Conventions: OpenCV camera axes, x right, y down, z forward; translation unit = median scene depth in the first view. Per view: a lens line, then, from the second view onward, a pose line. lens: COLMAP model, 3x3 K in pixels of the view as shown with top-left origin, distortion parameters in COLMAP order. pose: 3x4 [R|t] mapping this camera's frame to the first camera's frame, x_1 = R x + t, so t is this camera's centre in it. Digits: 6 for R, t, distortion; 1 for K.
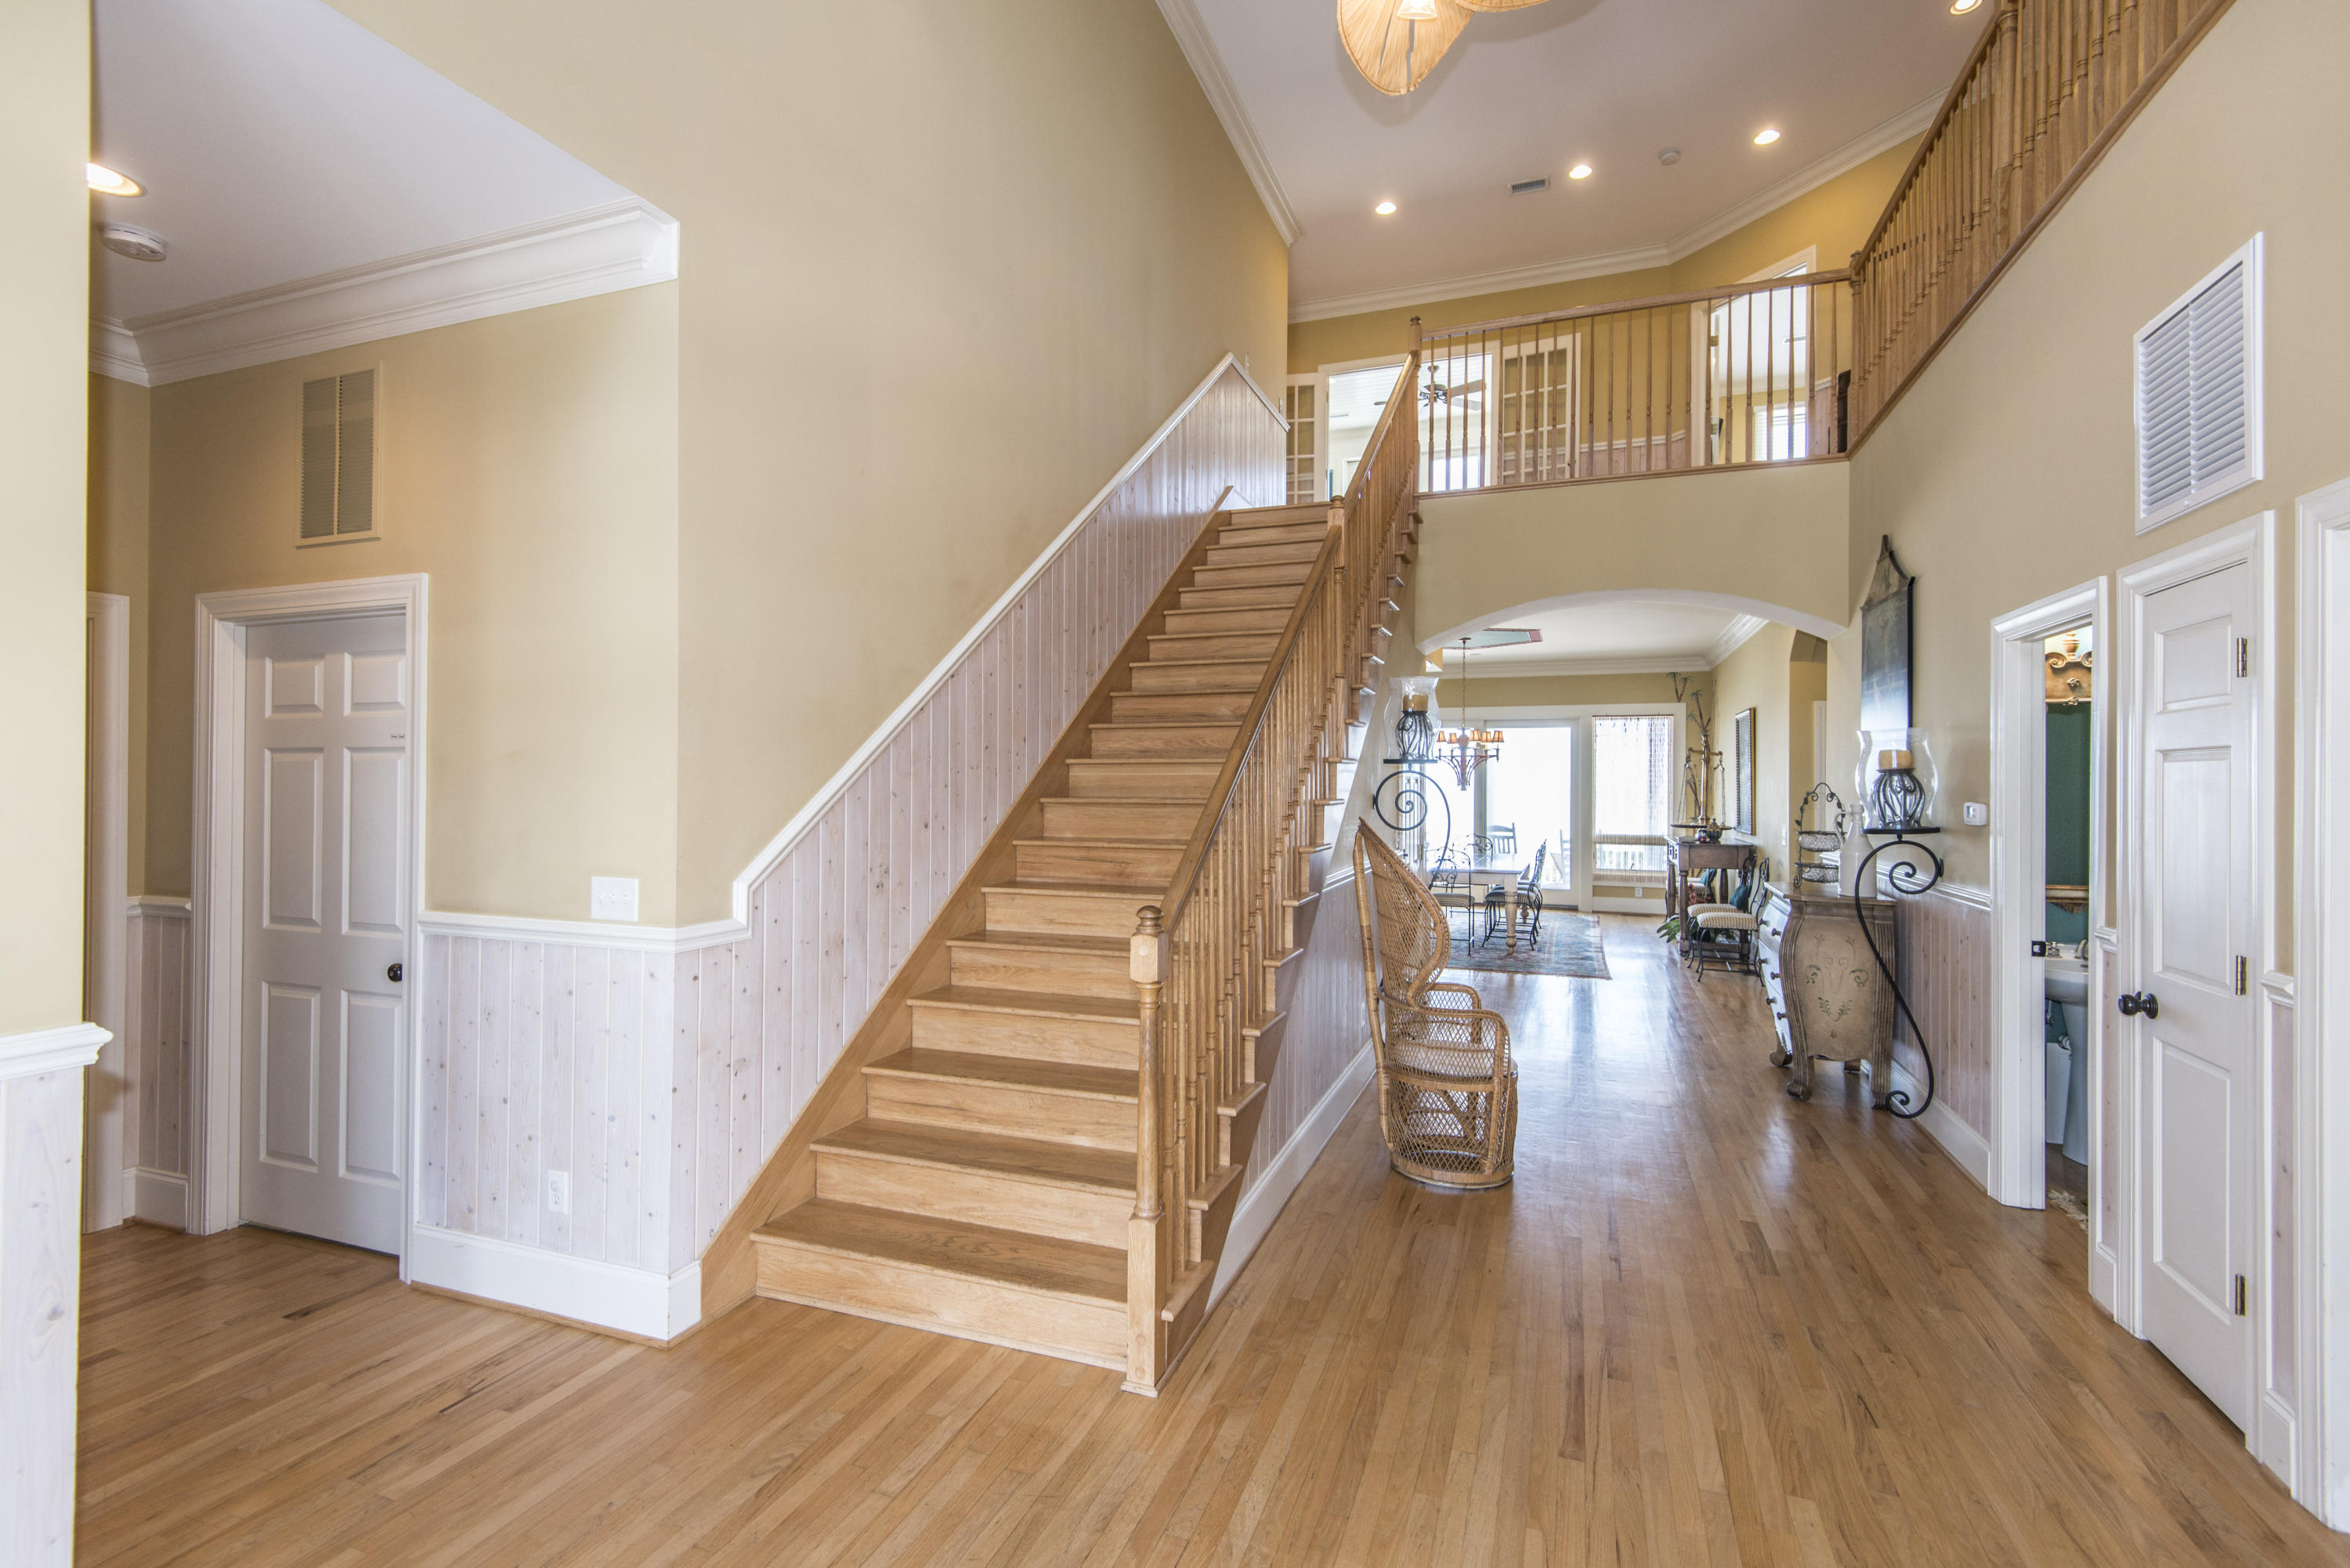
lens RADIAL K [[1051.0, 0, 1175.0], [0, 1051.0, 784.0], [0, 0, 1]] dist [0.000266, -0.001192]
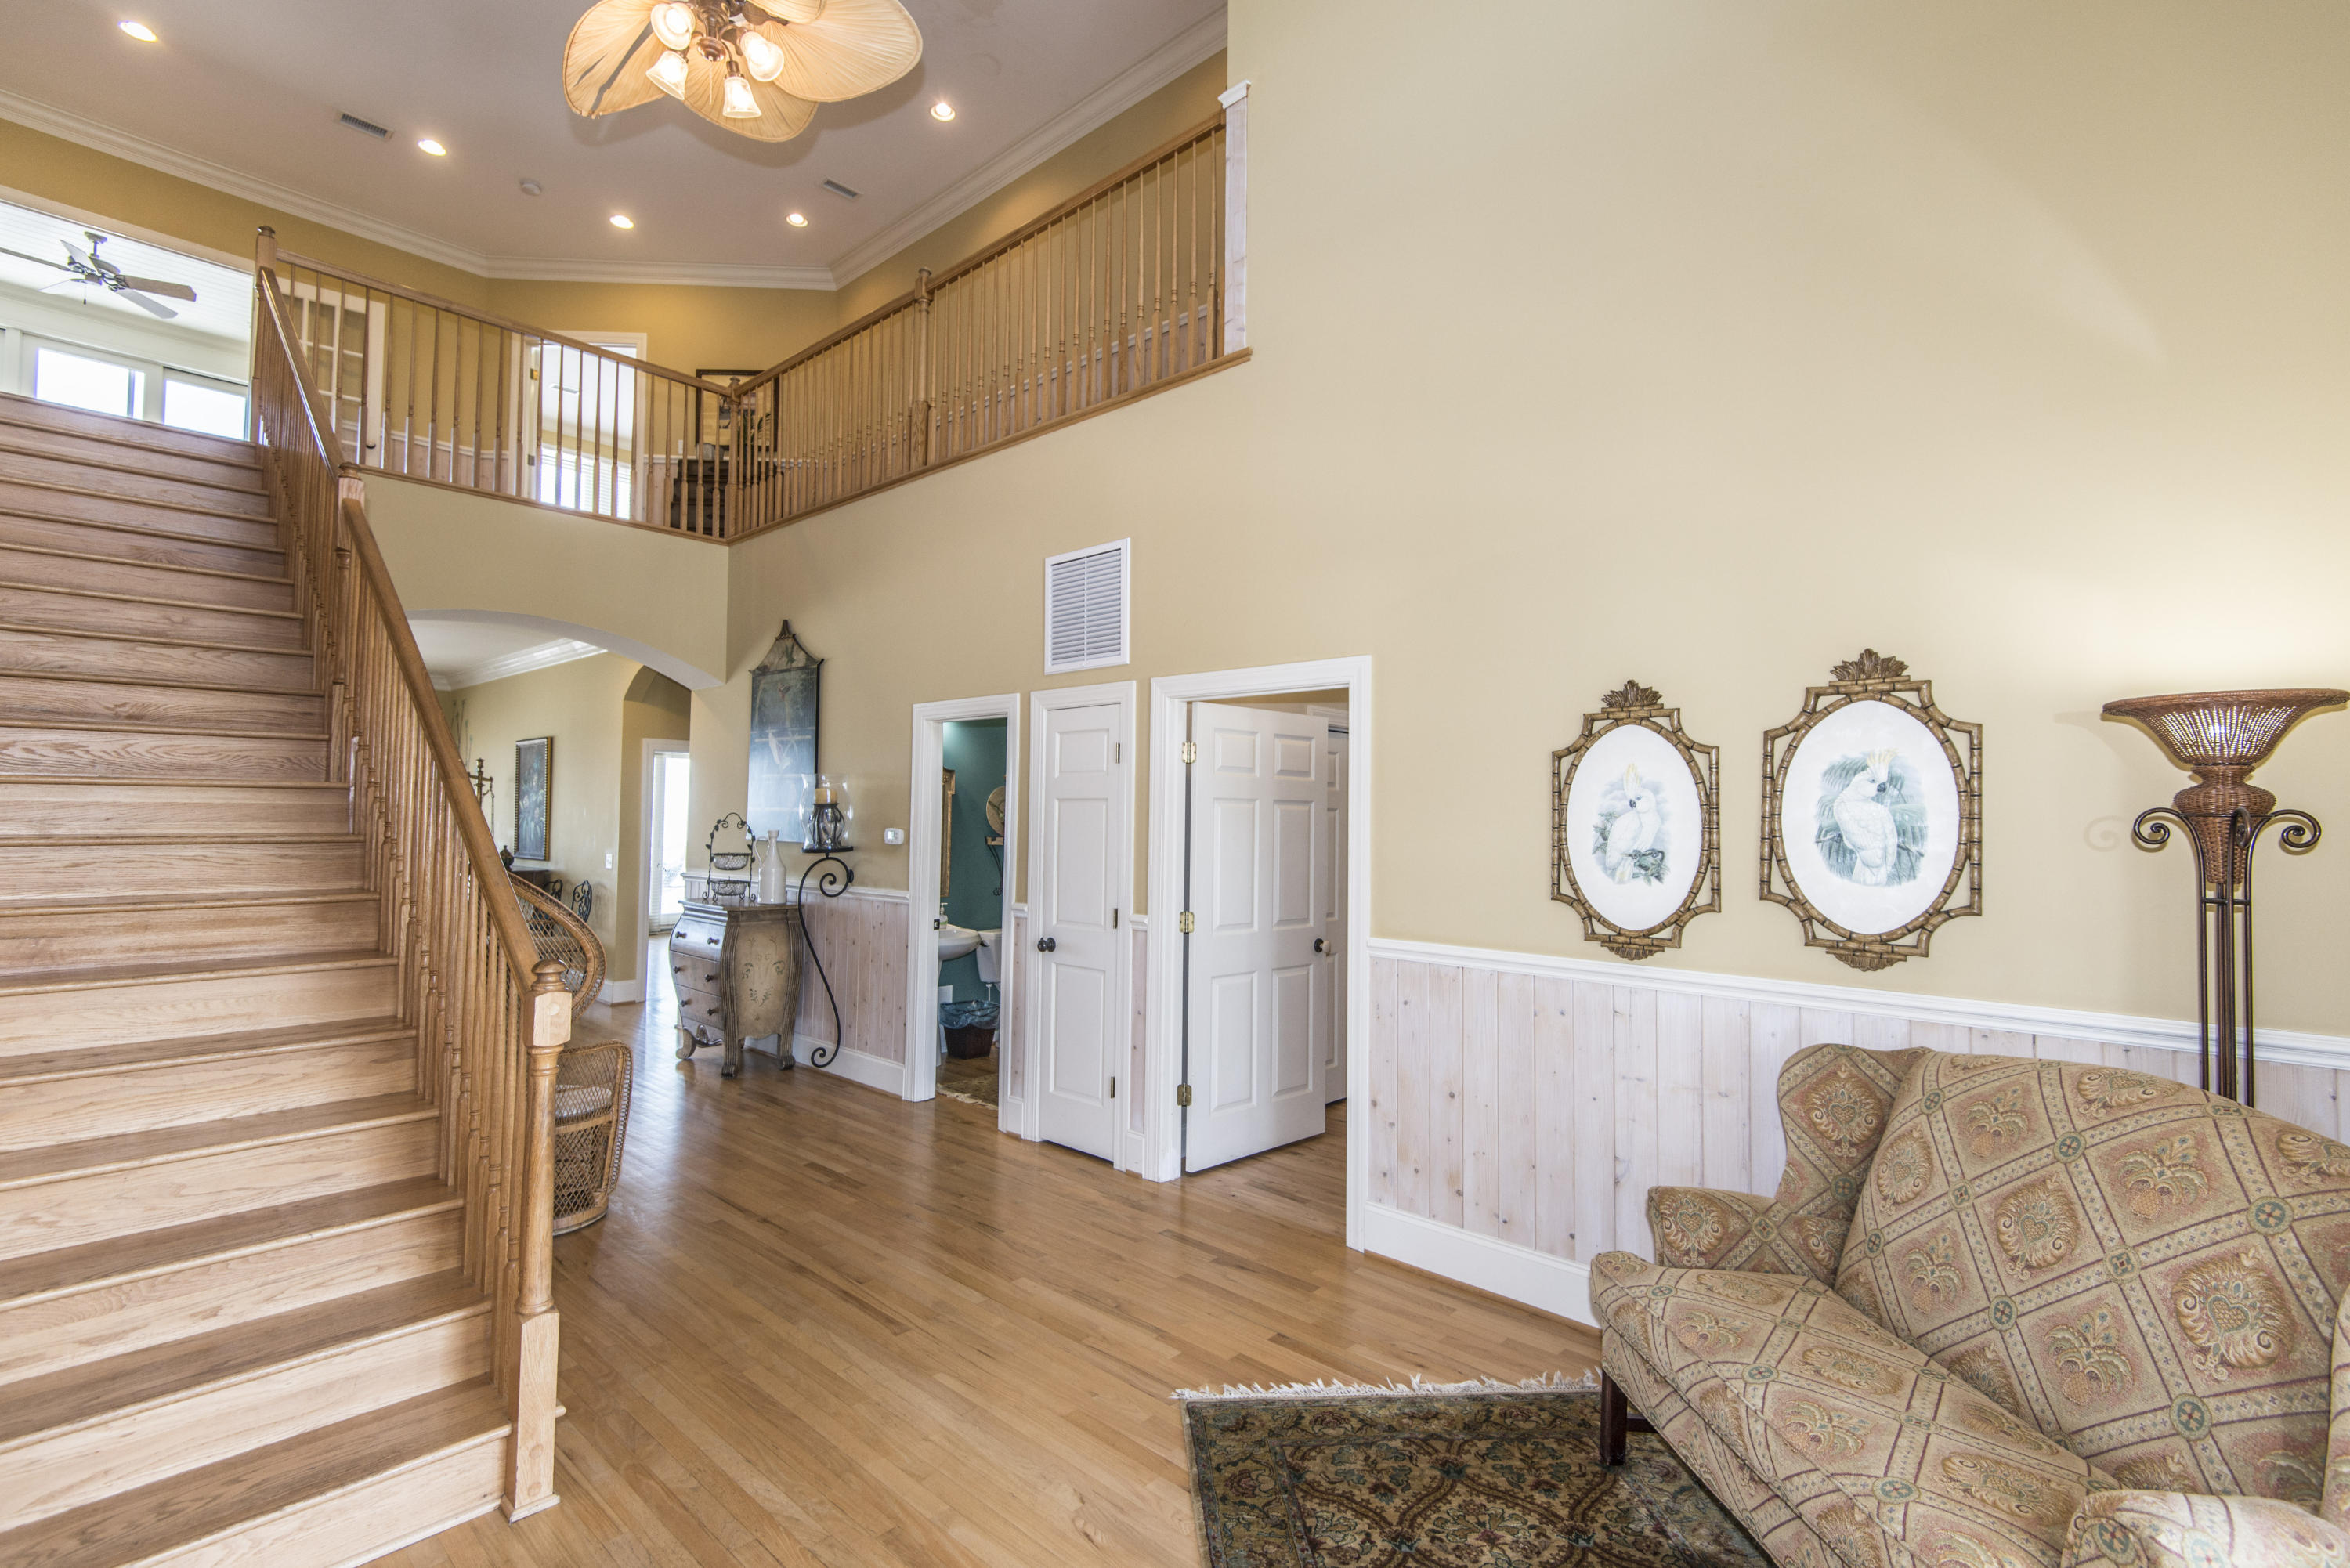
lens RADIAL K [[1051.0, 0, 1175.0], [0, 1051.0, 784.0], [0, 0, 1]] dist [0.000266, -0.001192]
pose [[0.369213, 0.027259, 0.928945, -0.440337], [-0.006646, 0.999622, -0.026692, -0.007595], [-0.929321, 0.003681, 0.369254, 0.114076]]
